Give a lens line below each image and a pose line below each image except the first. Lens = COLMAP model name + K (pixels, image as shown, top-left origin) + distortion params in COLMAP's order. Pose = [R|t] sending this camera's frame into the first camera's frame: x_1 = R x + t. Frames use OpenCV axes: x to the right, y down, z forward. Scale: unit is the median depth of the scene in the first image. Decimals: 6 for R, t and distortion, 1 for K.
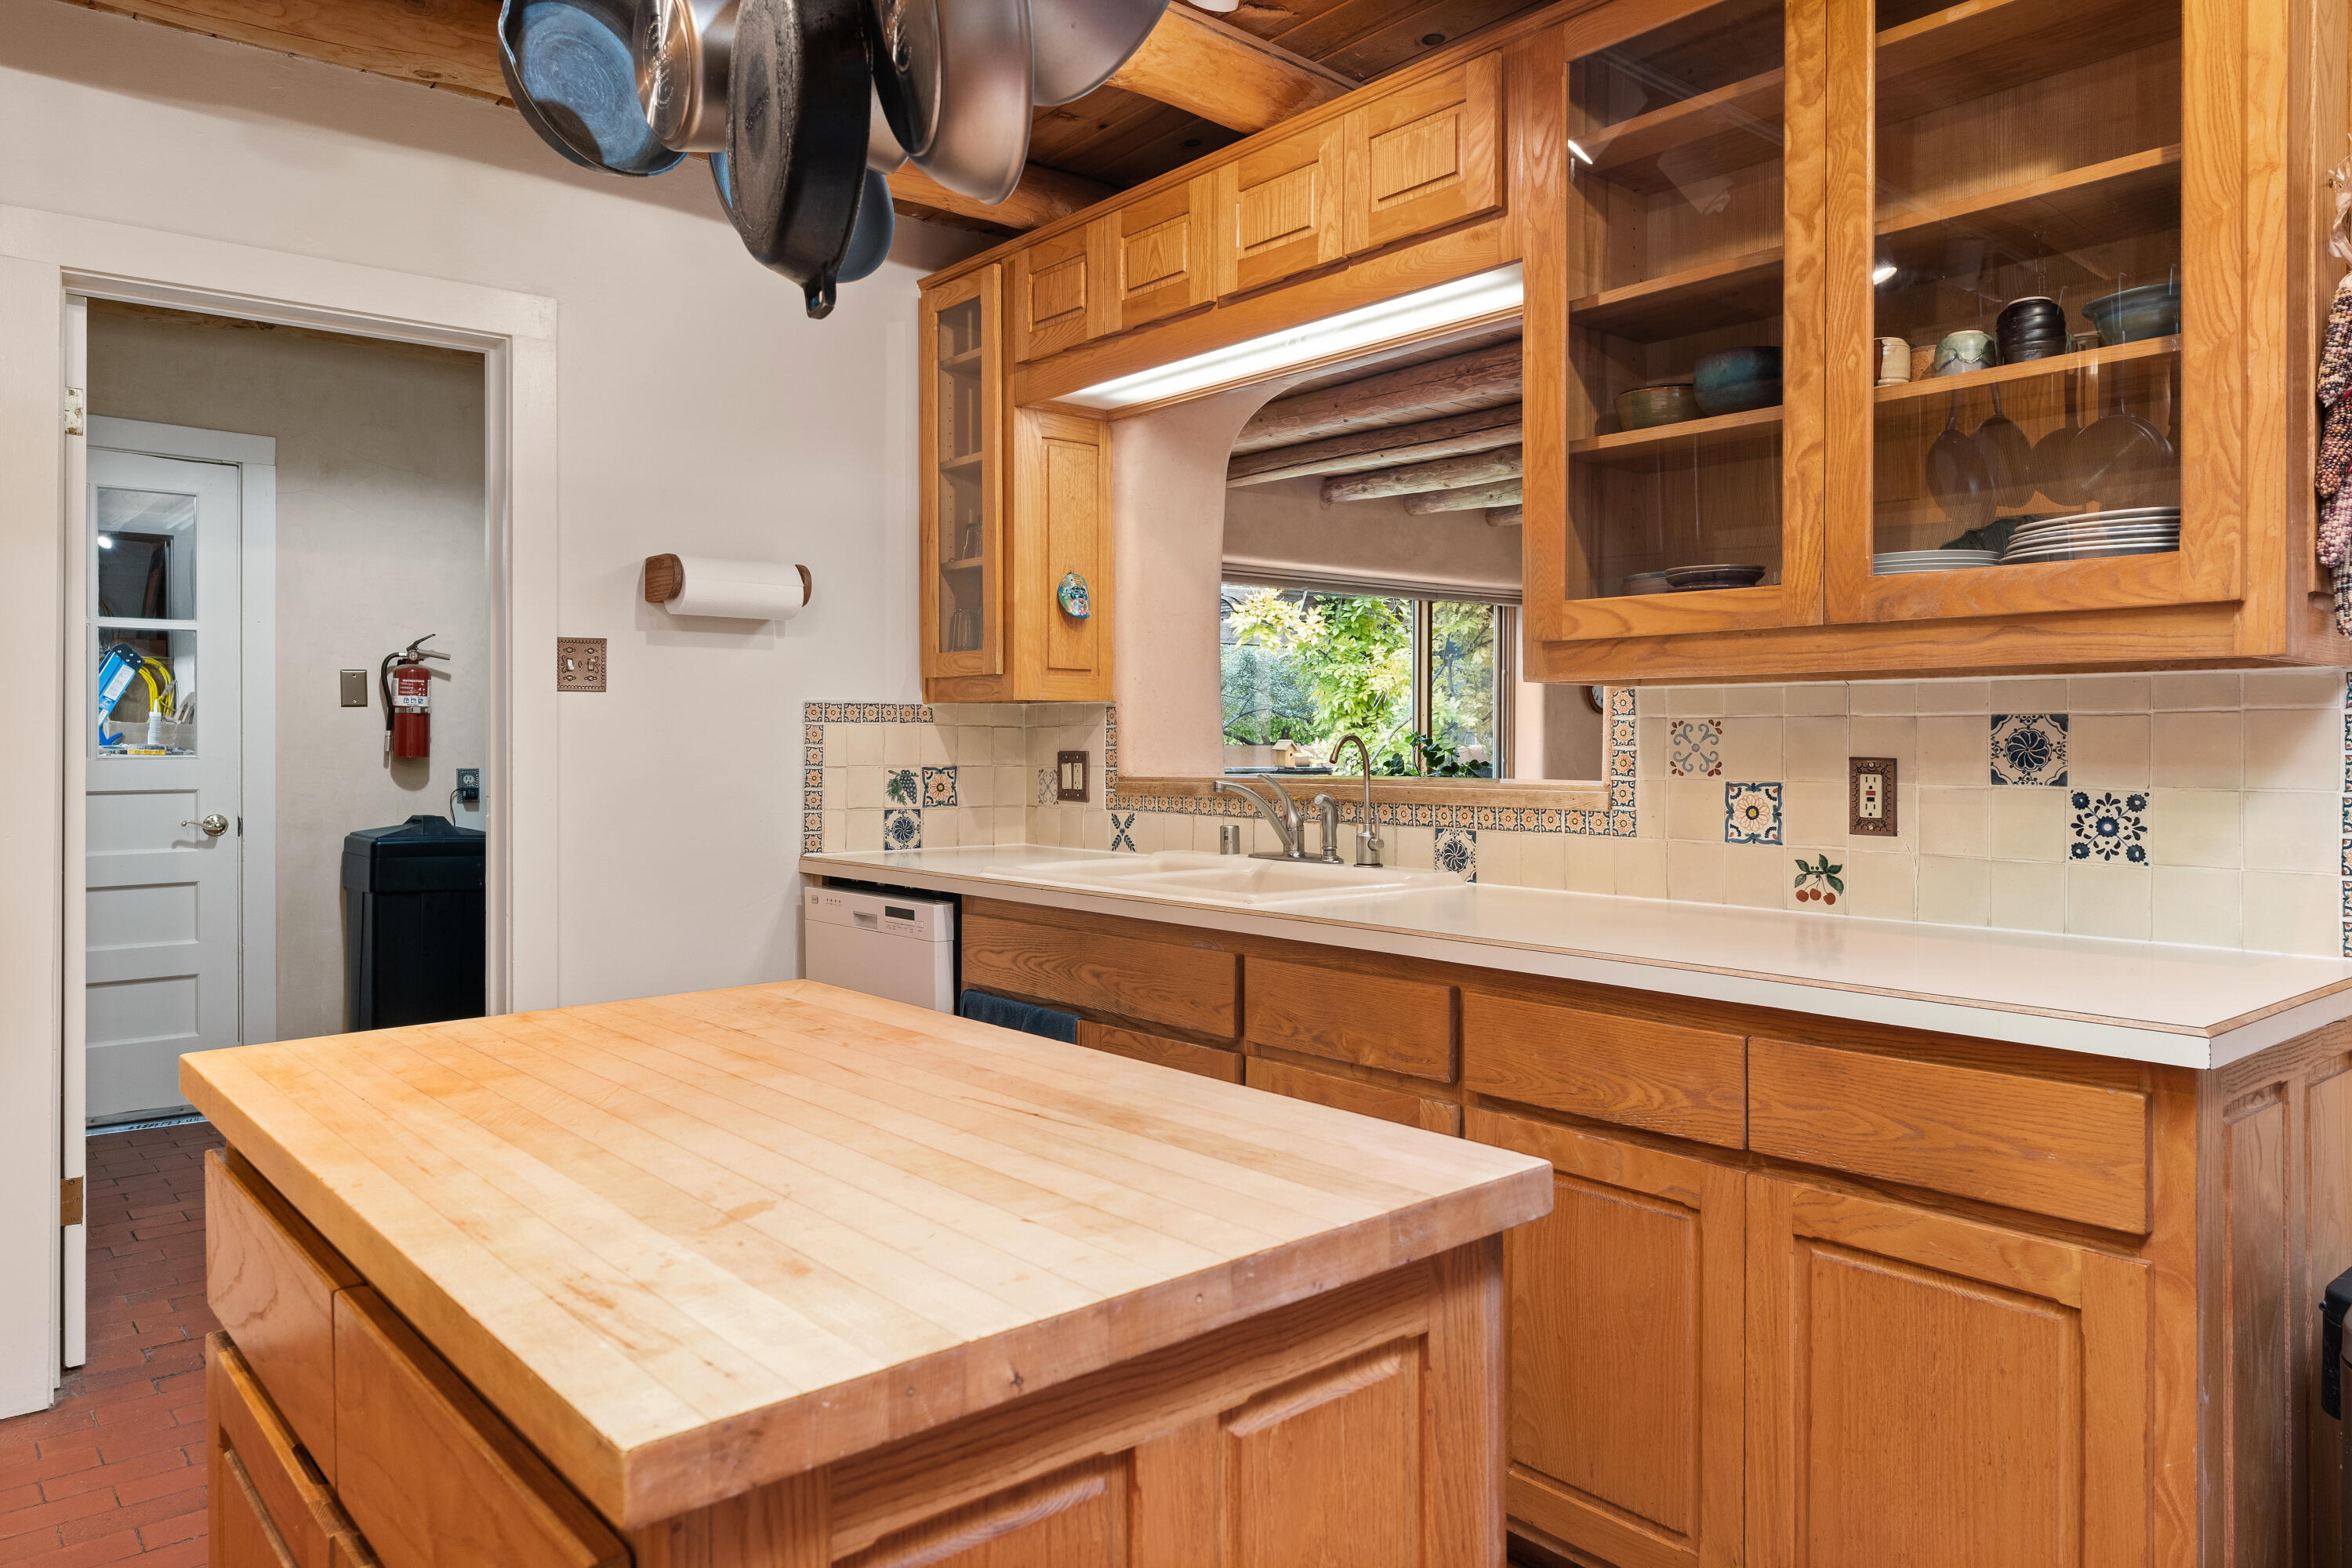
lens RADIAL K [[1572.0, 0, 1172.2], [0, 1572.0, 736.8], [0, 0, 1]] dist [-0.006512, -0.000965]
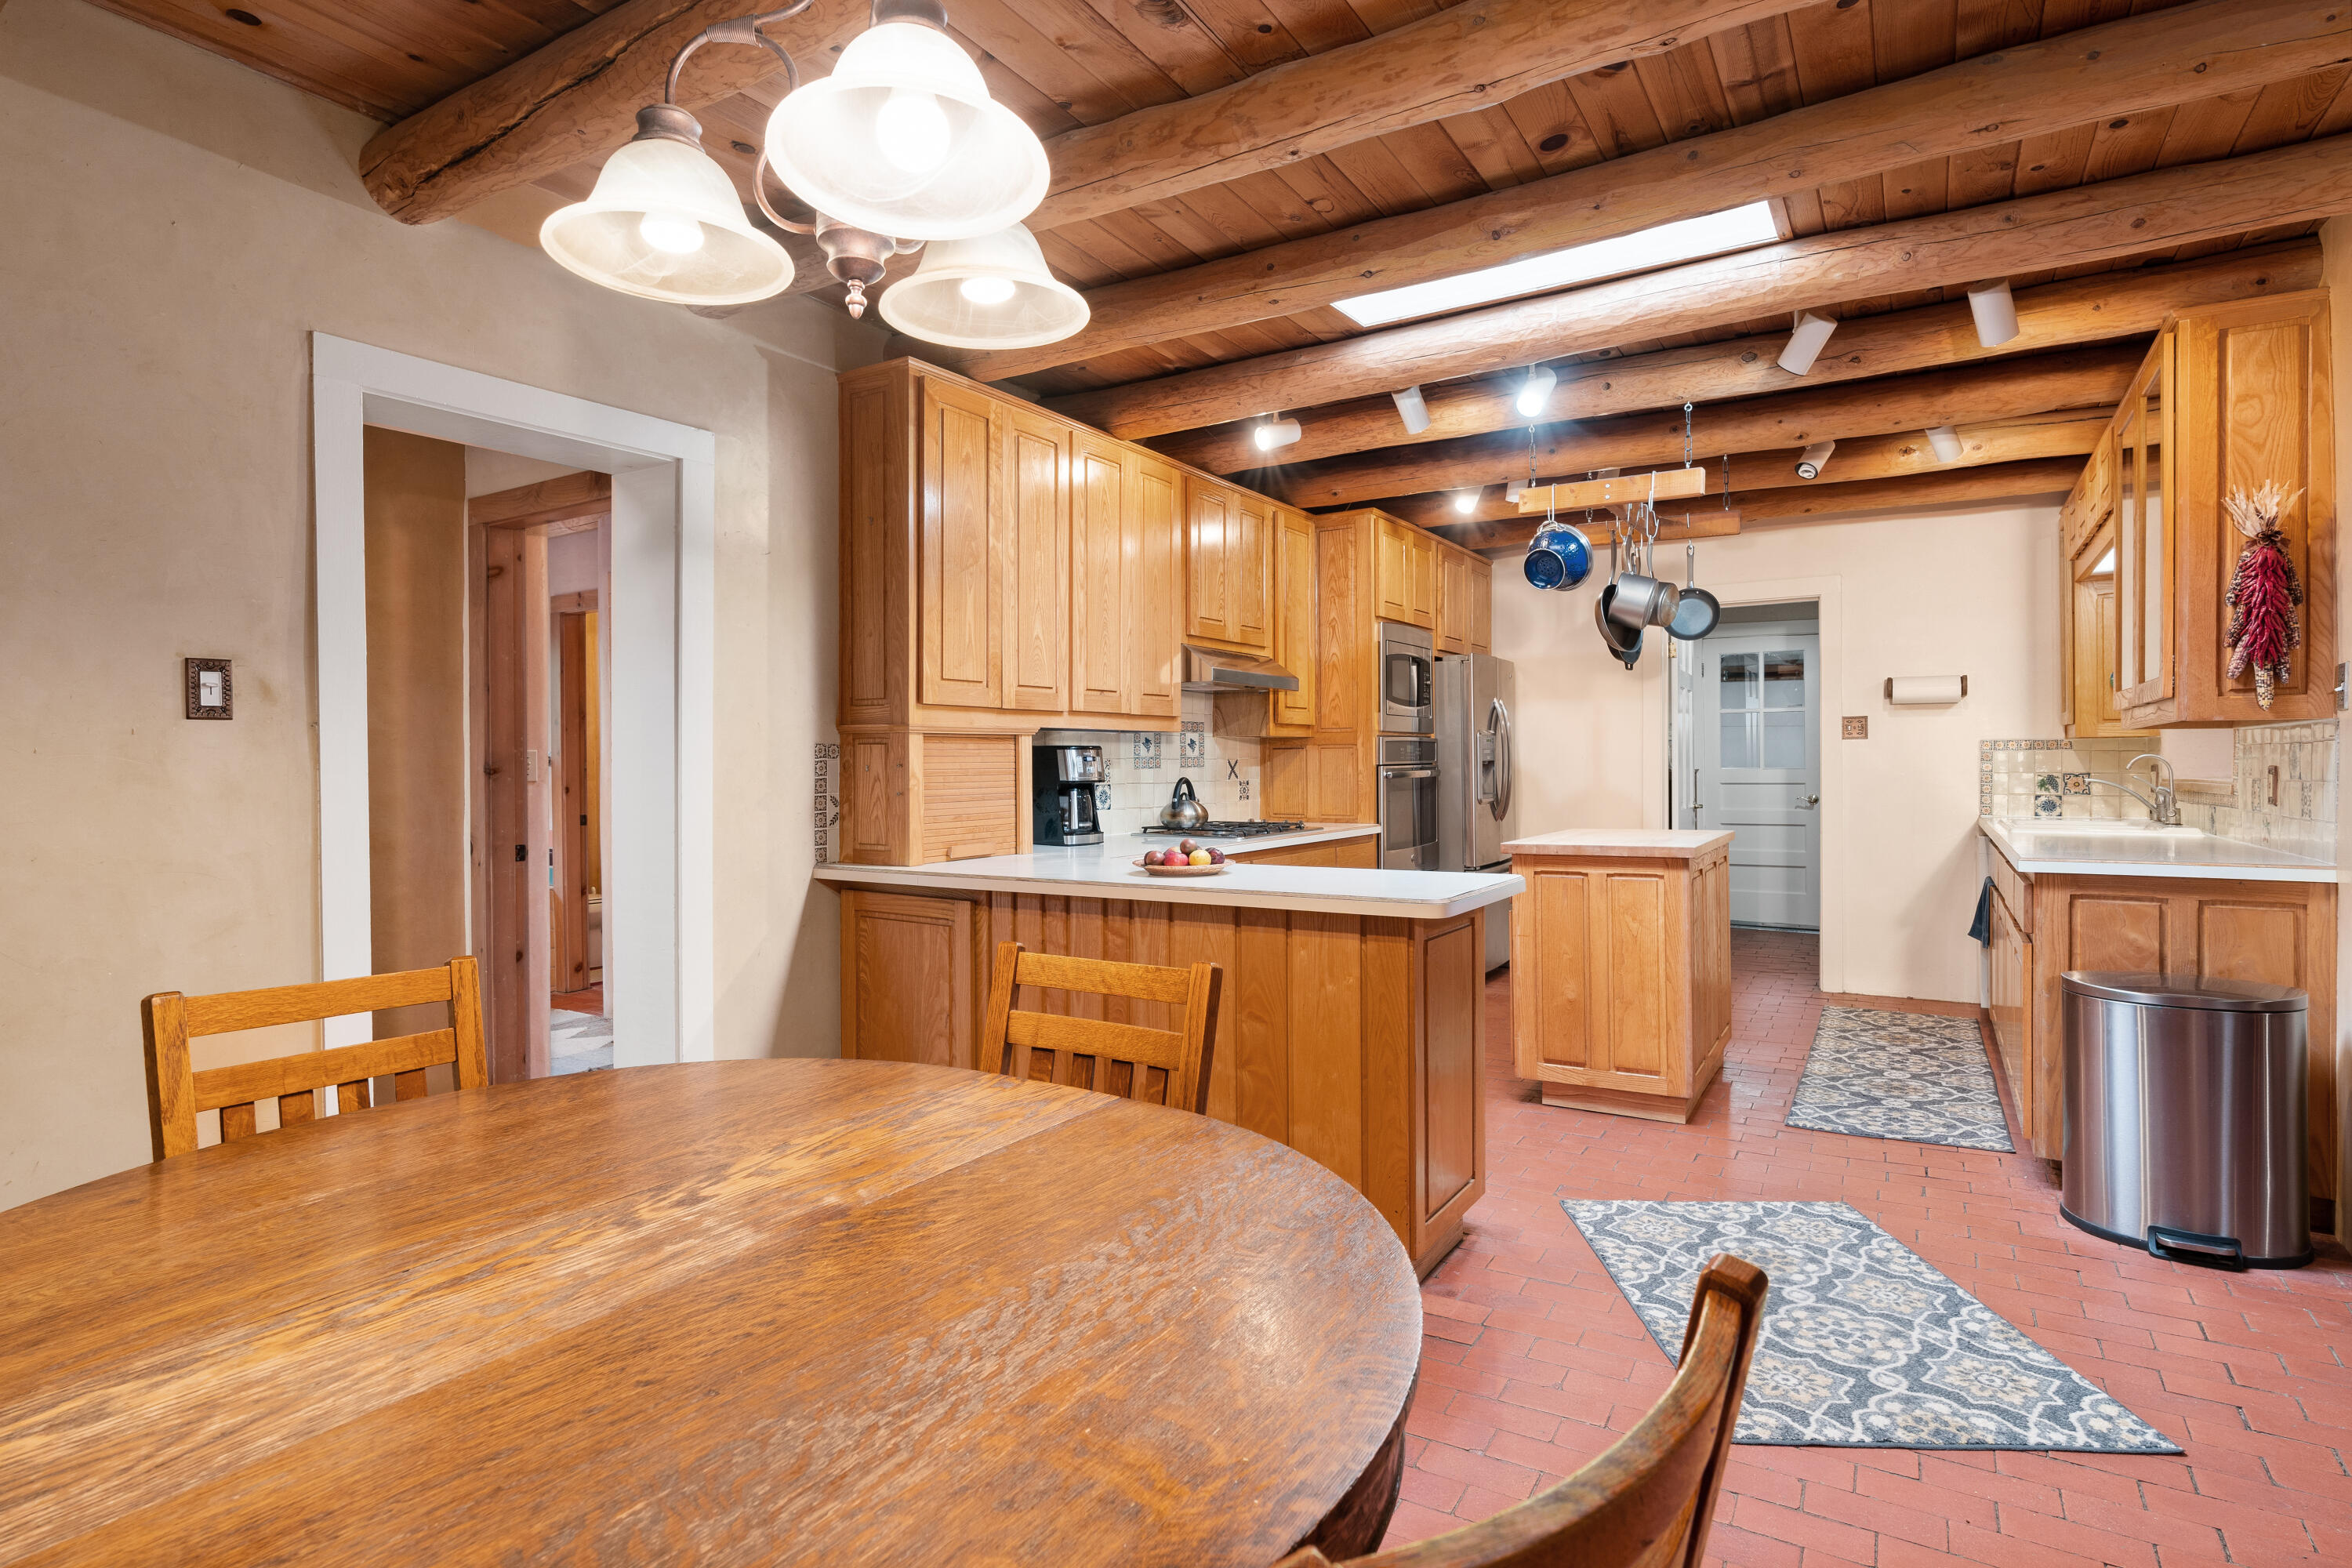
lens RADIAL K [[1173.6, 0, 1177.5], [0, 1173.6, 773.5], [0, 0, 1]] dist [-0.007752, 0.001082]
pose [[0.302315, 0.005767, -0.953191, 1.003498], [0.006739, 0.999944, 0.008187, 0.001528], [0.953184, -0.008899, 0.302259, -0.503030]]
